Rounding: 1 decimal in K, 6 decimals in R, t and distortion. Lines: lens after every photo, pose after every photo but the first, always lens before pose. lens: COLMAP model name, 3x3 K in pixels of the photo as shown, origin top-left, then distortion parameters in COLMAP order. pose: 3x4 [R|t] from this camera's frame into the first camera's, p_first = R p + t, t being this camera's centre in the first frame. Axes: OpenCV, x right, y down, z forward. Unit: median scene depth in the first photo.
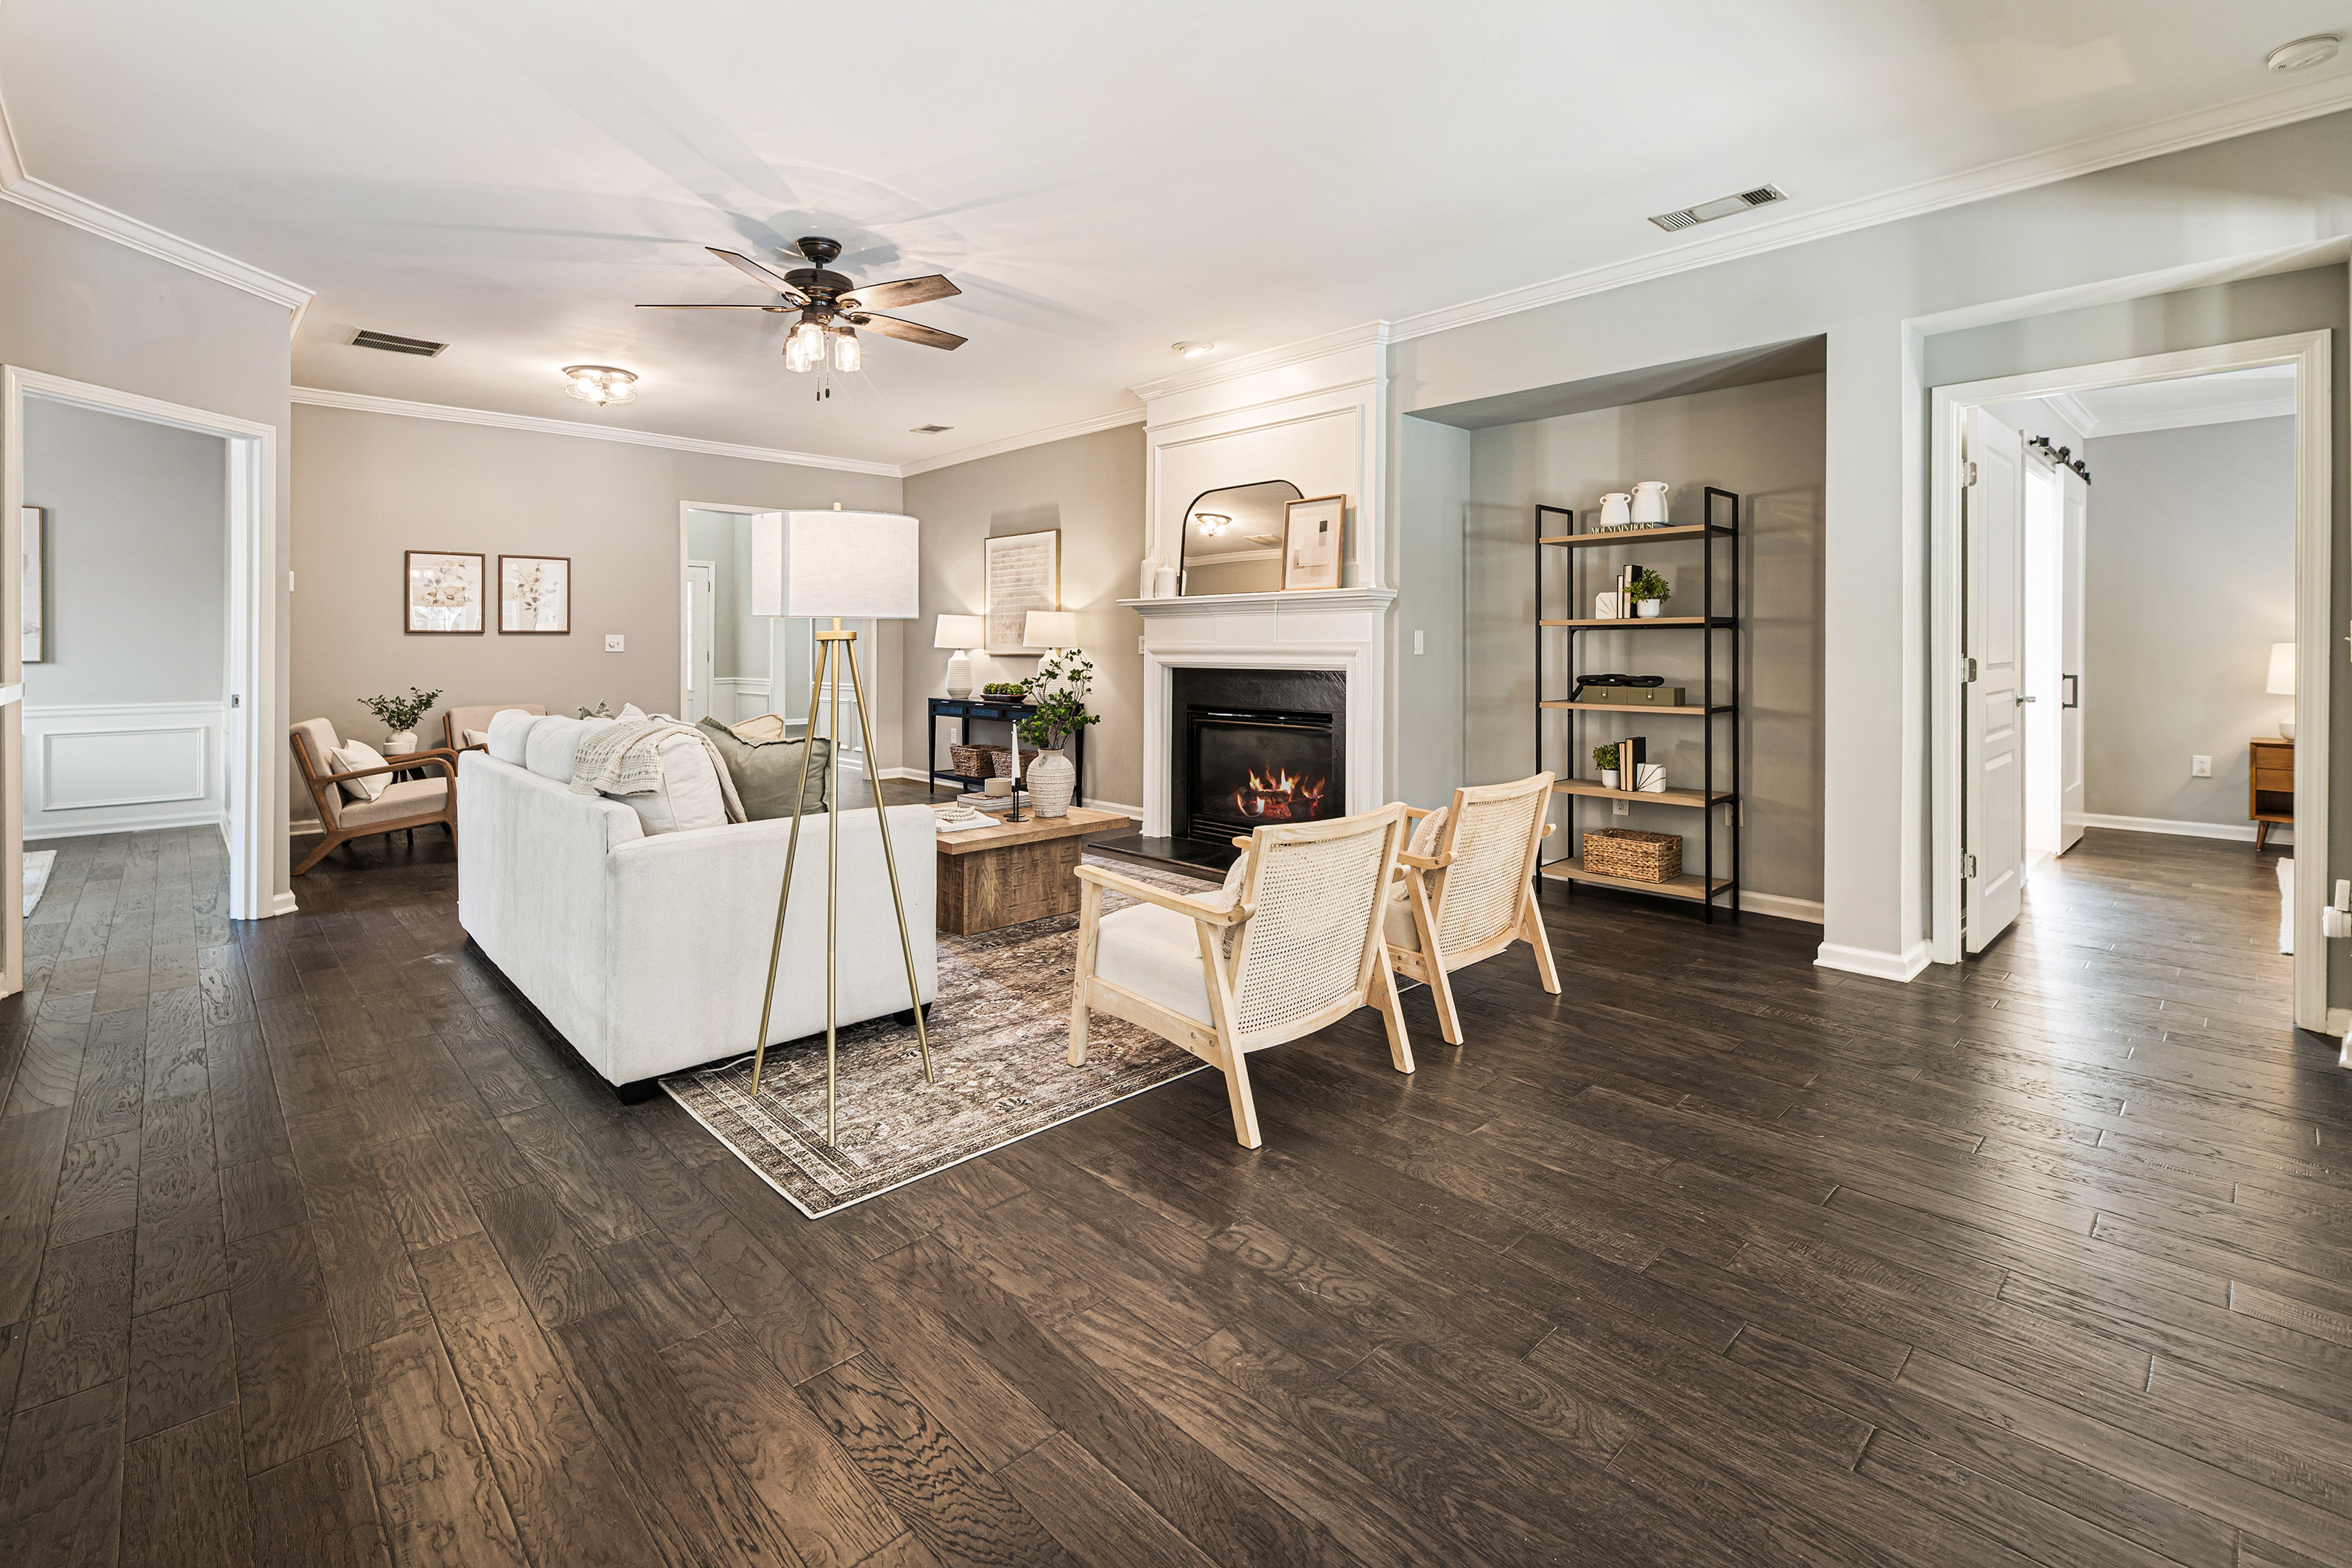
lens RADIAL K [[1064.7, 0, 1170.2], [0, 1064.7, 649.6], [0, 0, 1]] dist [0.000870, -0.000320]
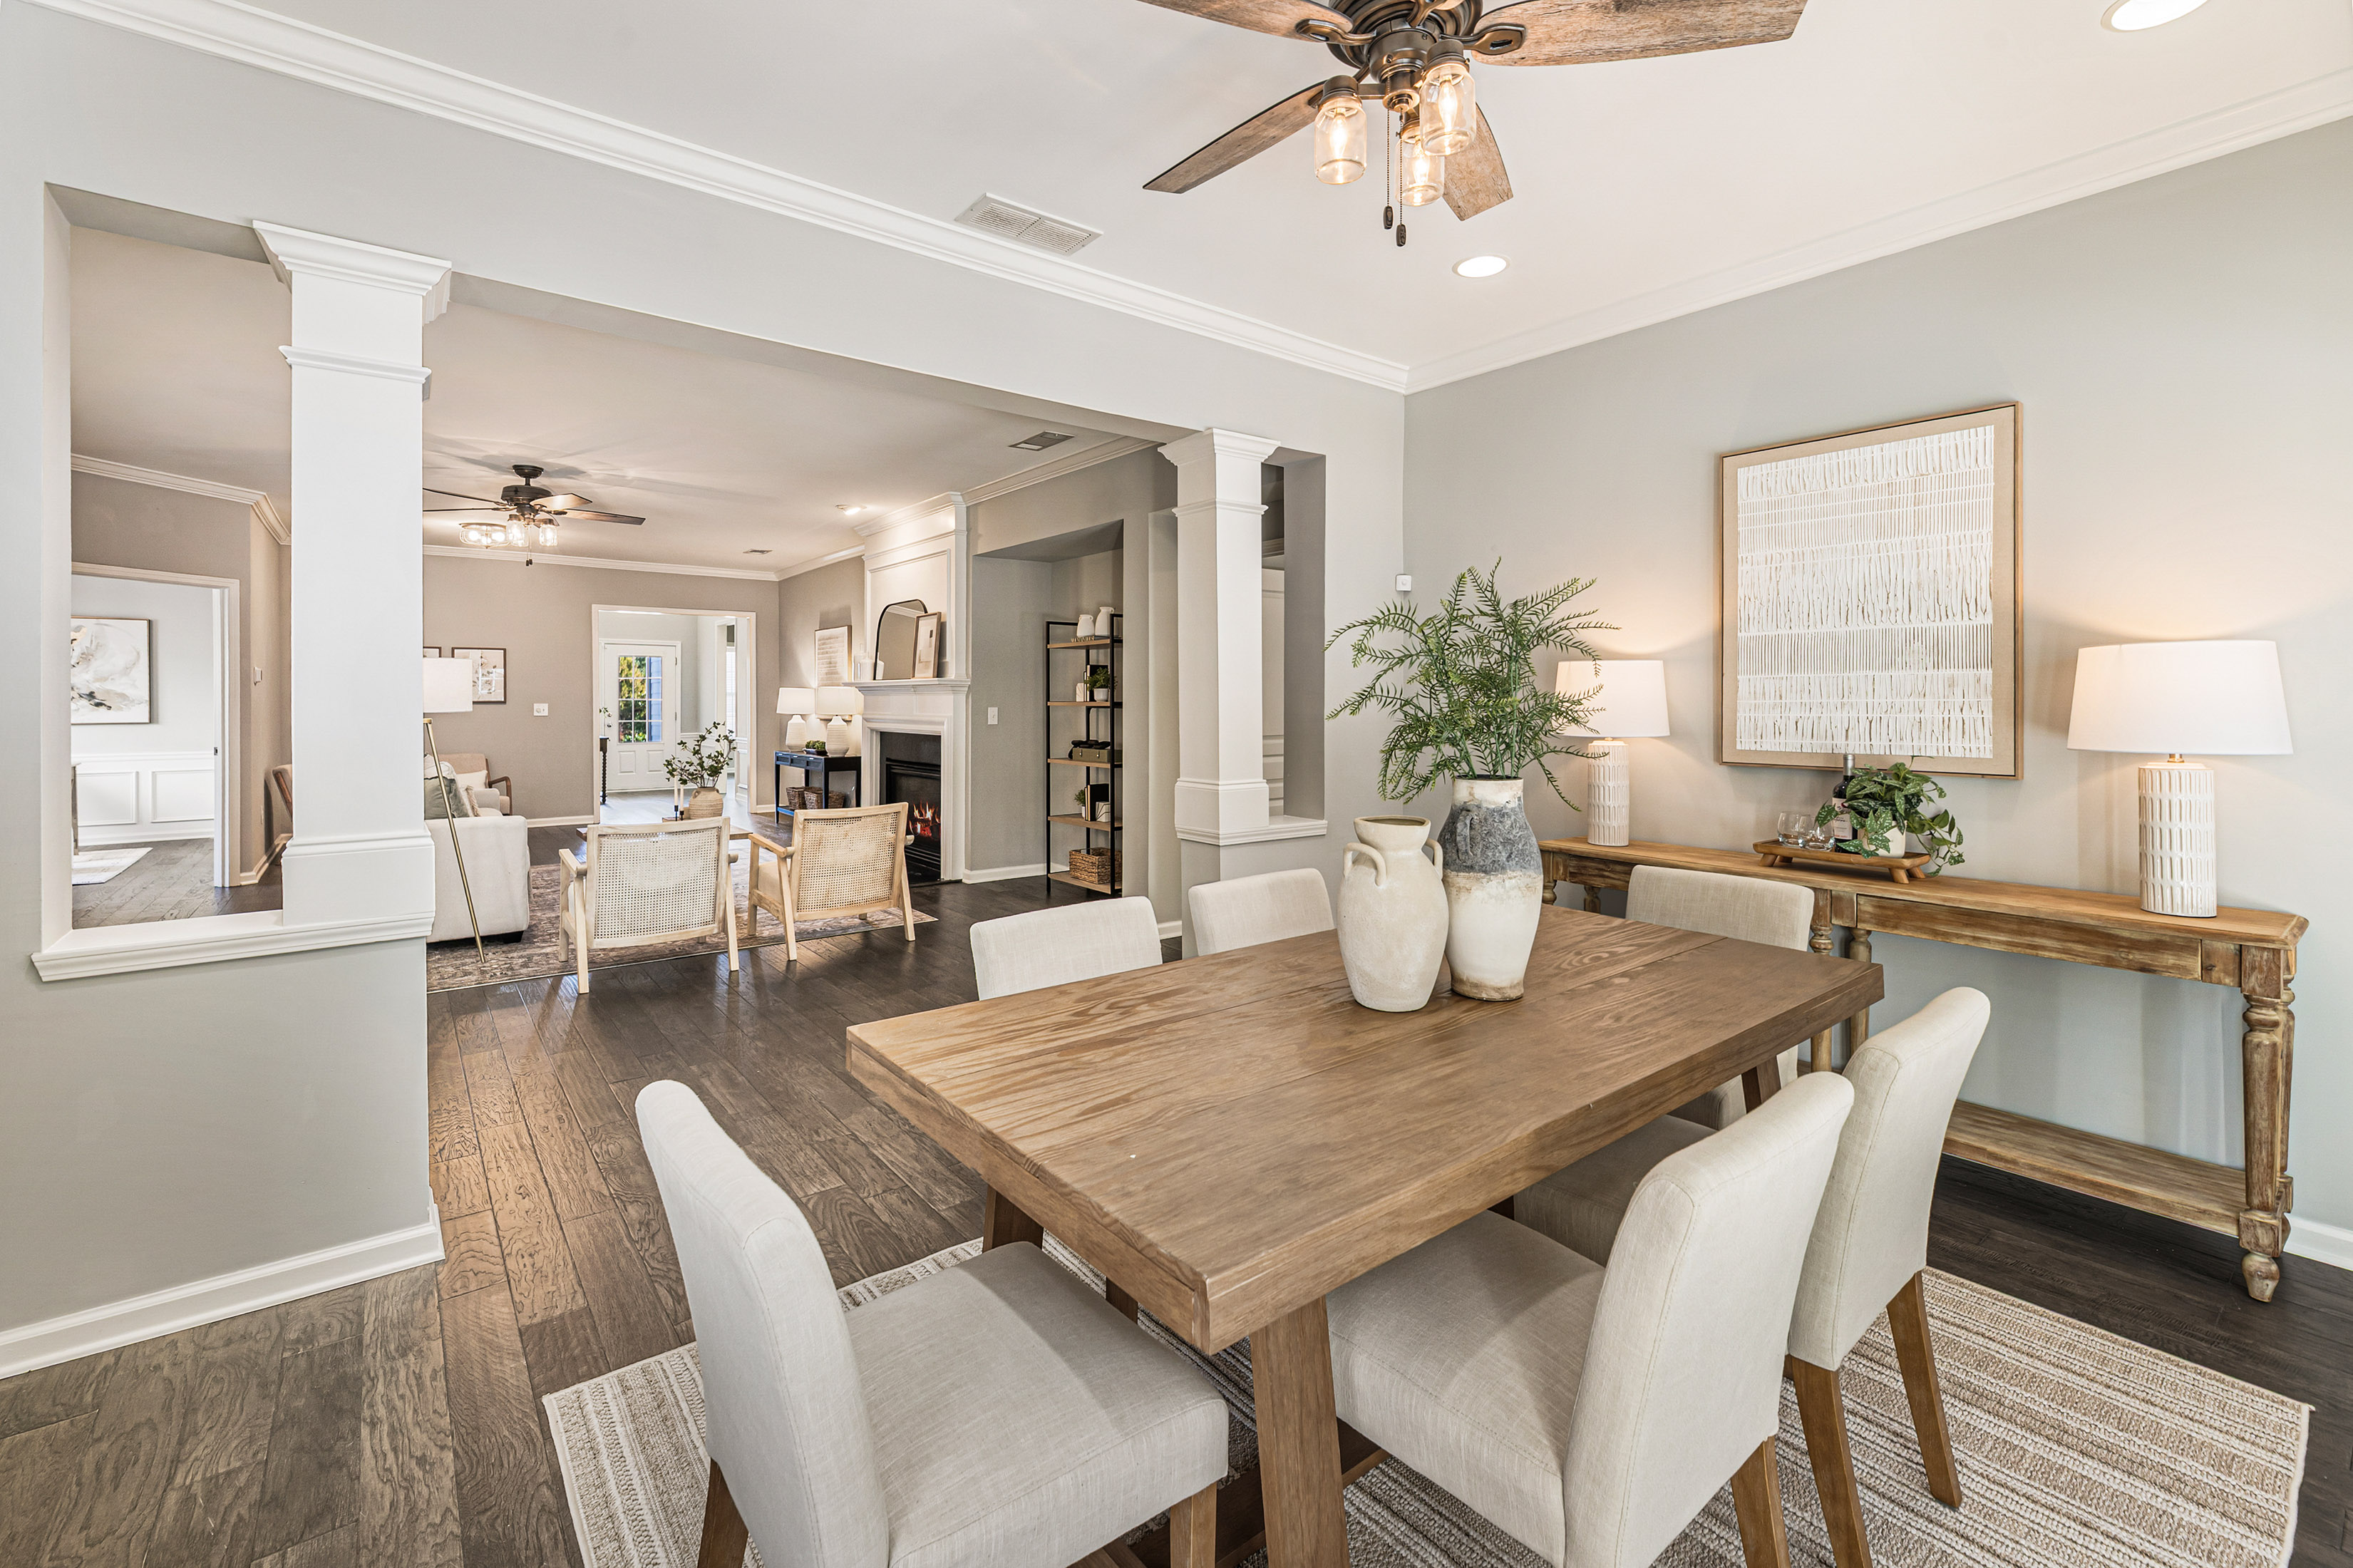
lens RADIAL K [[1065.0, 0, 1191.0], [0, 1065.0, 717.6], [0, 0, 1]] dist [0.000870, -0.000320]
pose [[0.994542, 0.004806, -0.104230, 0.728855], [-0.003699, 0.999935, 0.010817, -0.023380], [0.104275, -0.010372, 0.994494, -0.433189]]
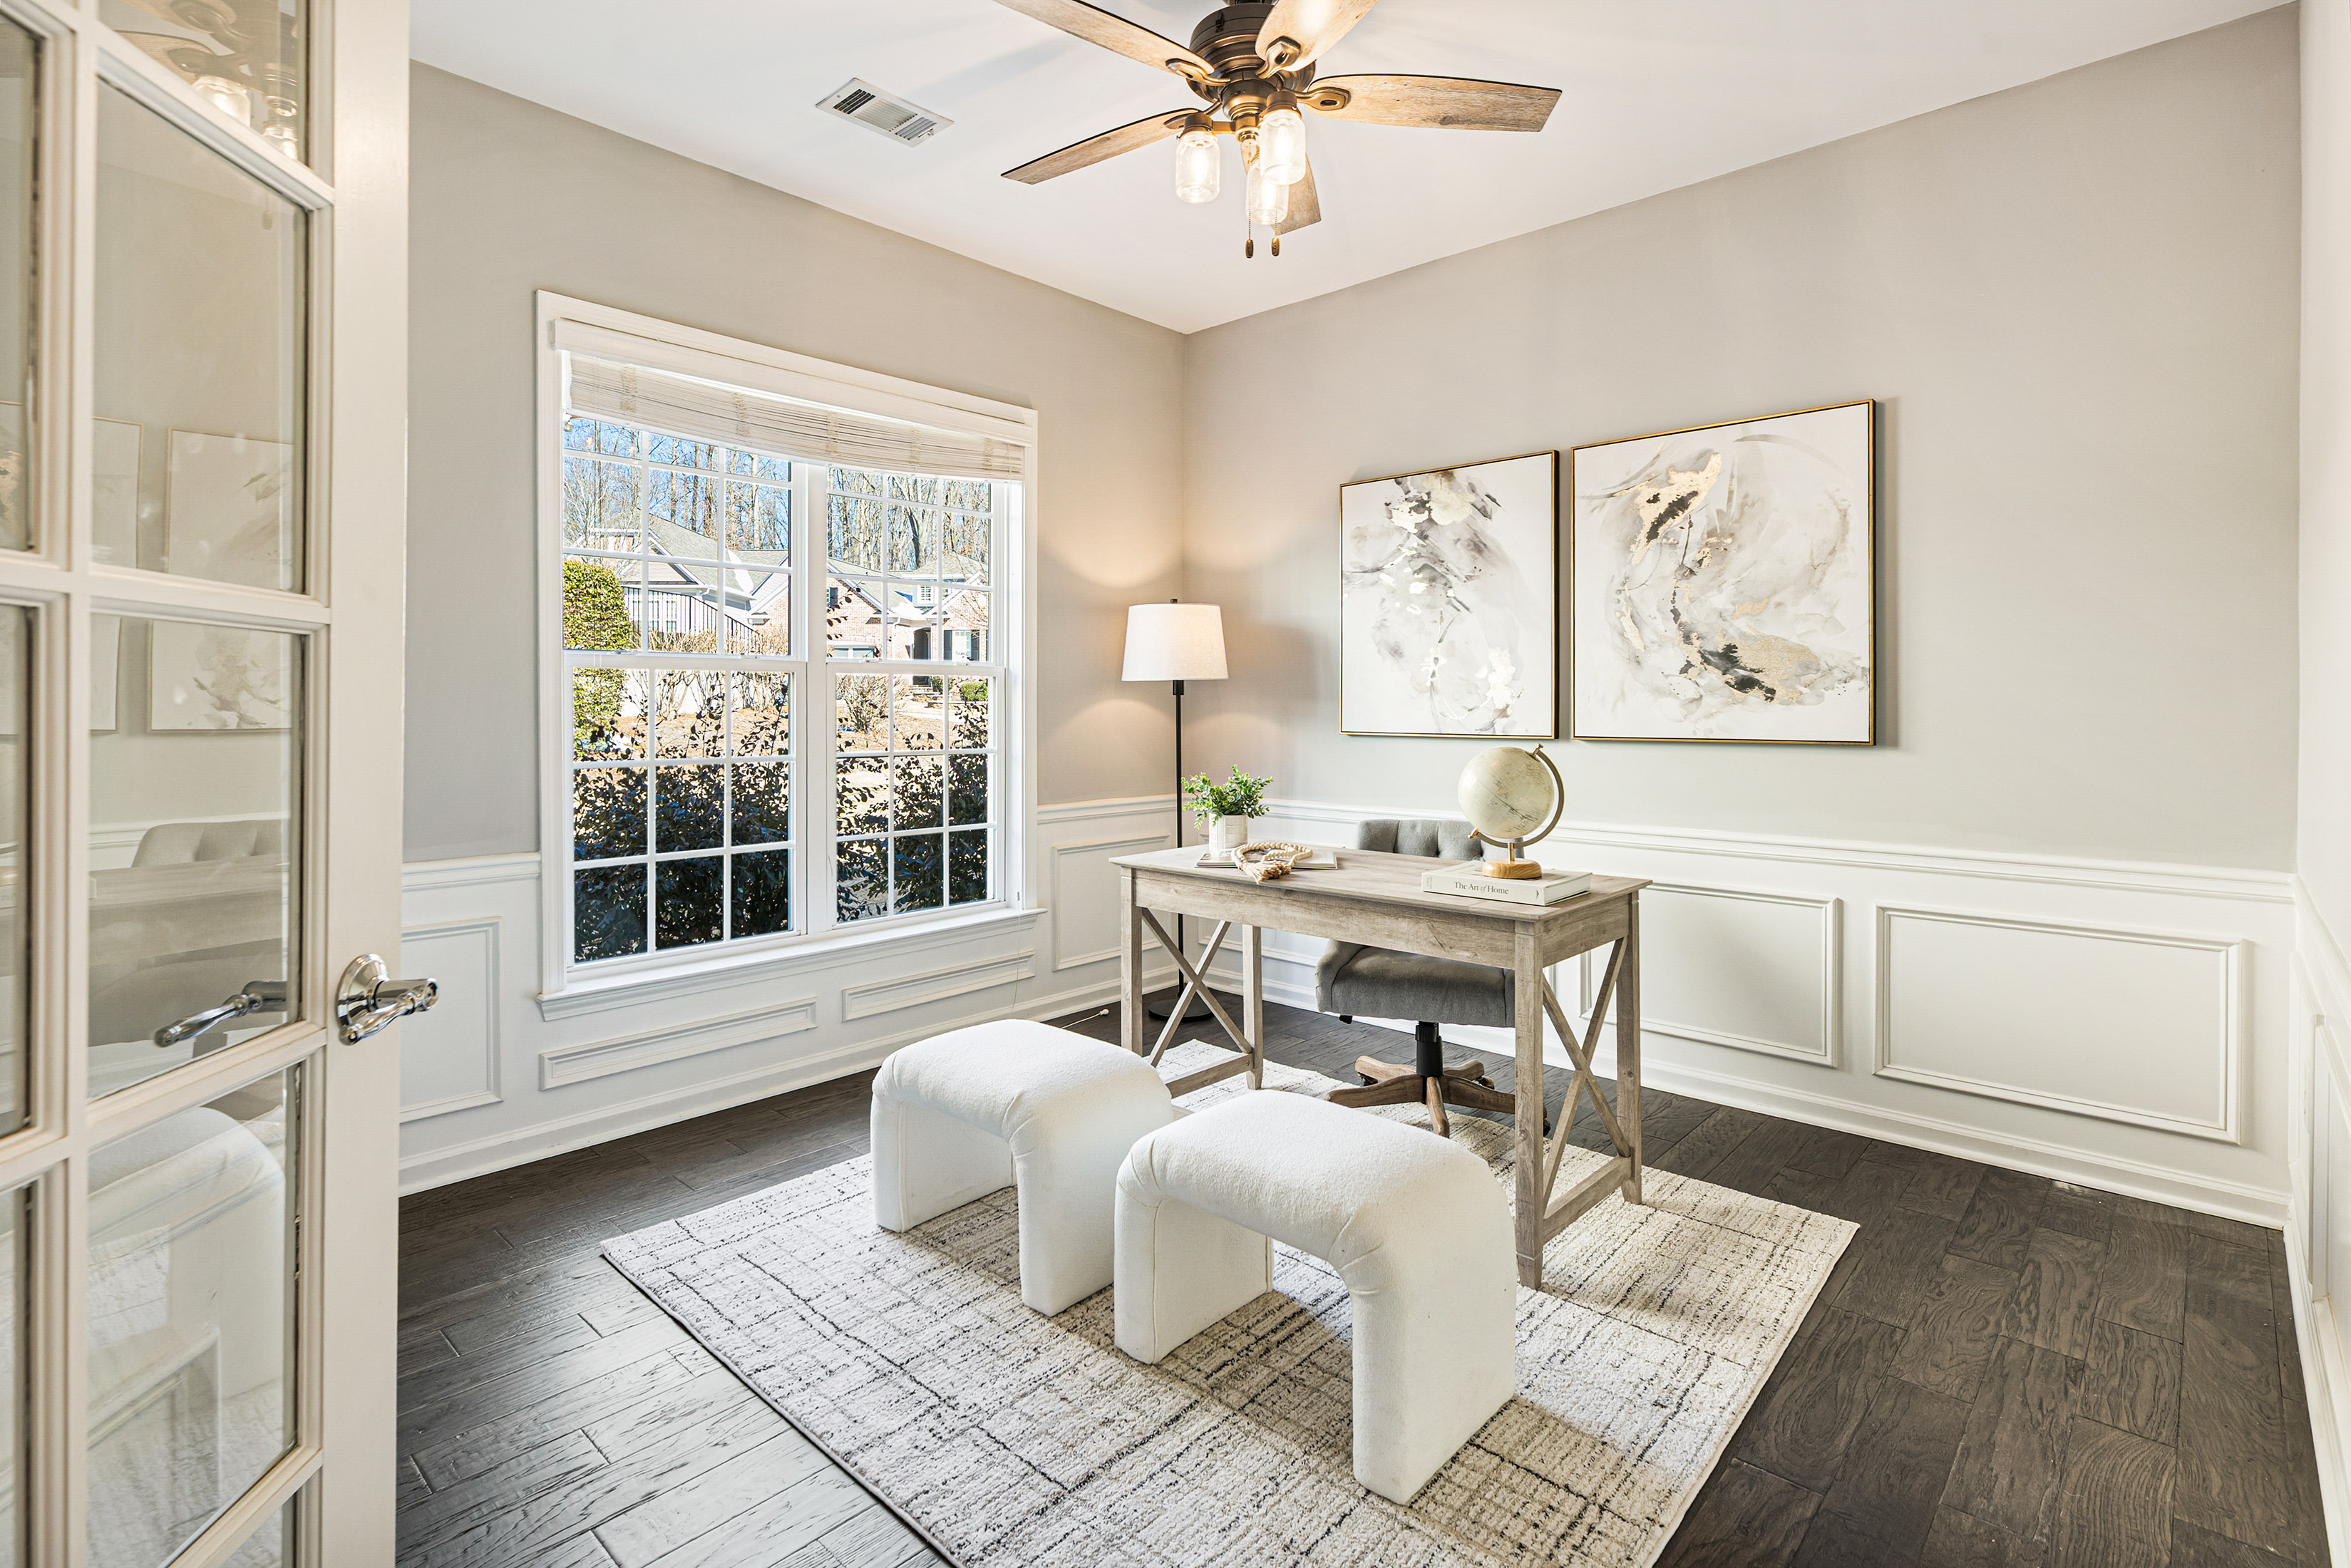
lens RADIAL K [[1149.8, 0, 1179.8], [0, 1149.8, 683.9], [0, 0, 1]] dist [0.000459, -0.000814]
pose [[0.072035, -0.011412, -0.997337, -0.816646], [-0.009930, 0.999877, -0.012159, -0.007085], [0.997353, 0.010780, 0.071913, 0.921322]]
